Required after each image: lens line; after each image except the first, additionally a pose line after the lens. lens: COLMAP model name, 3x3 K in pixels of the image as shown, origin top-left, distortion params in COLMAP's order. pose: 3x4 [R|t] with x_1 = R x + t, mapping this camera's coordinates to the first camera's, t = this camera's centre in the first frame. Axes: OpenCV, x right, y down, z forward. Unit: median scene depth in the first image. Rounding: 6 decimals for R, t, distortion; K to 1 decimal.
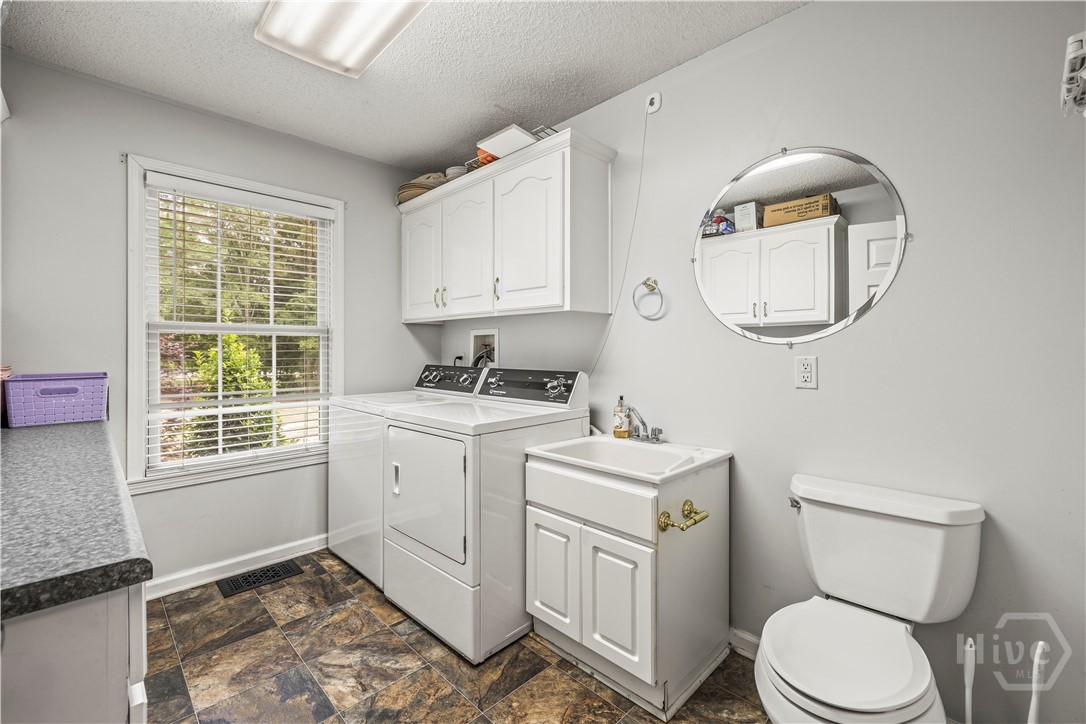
lens RADIAL K [[472.2, 0, 539.6], [0, 472.2, 354.9], [0, 0, 1]] dist [0.003151, -0.000066]
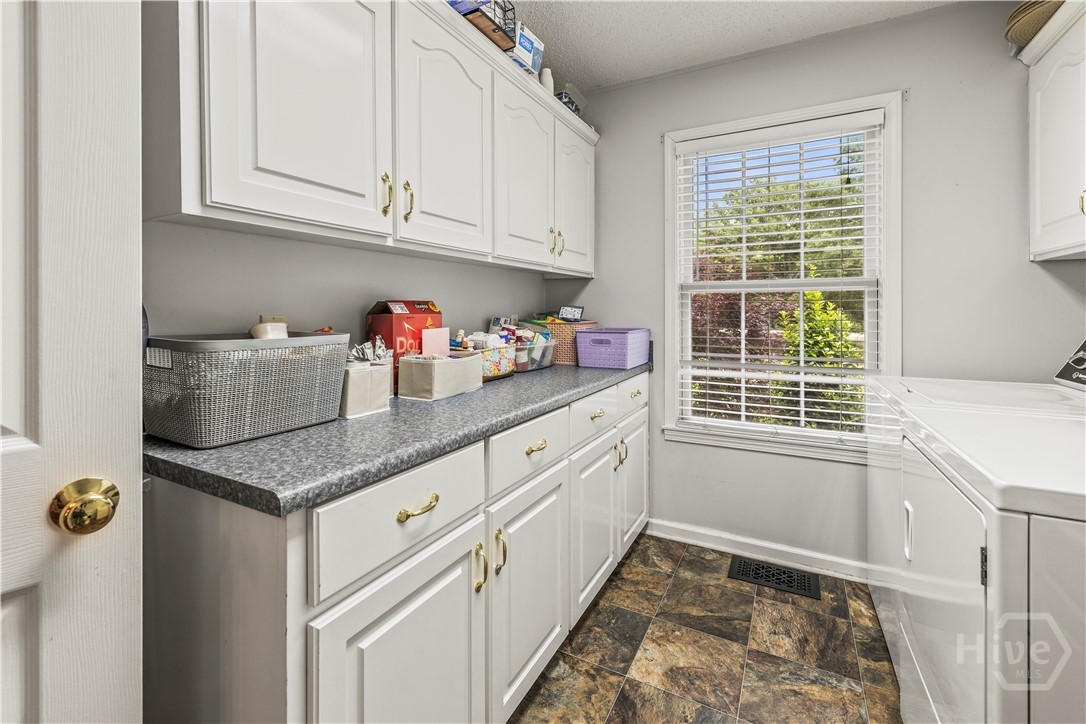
lens RADIAL K [[472.2, 0, 542.9], [0, 472.2, 316.1], [0, 0, 1]] dist [0.003151, -0.000066]
pose [[0.287100, 0.008751, -0.957861, 0.110335], [-0.012059, 0.999912, 0.005521, 0.002160], [0.957825, 0.009966, 0.287180, 0.375304]]
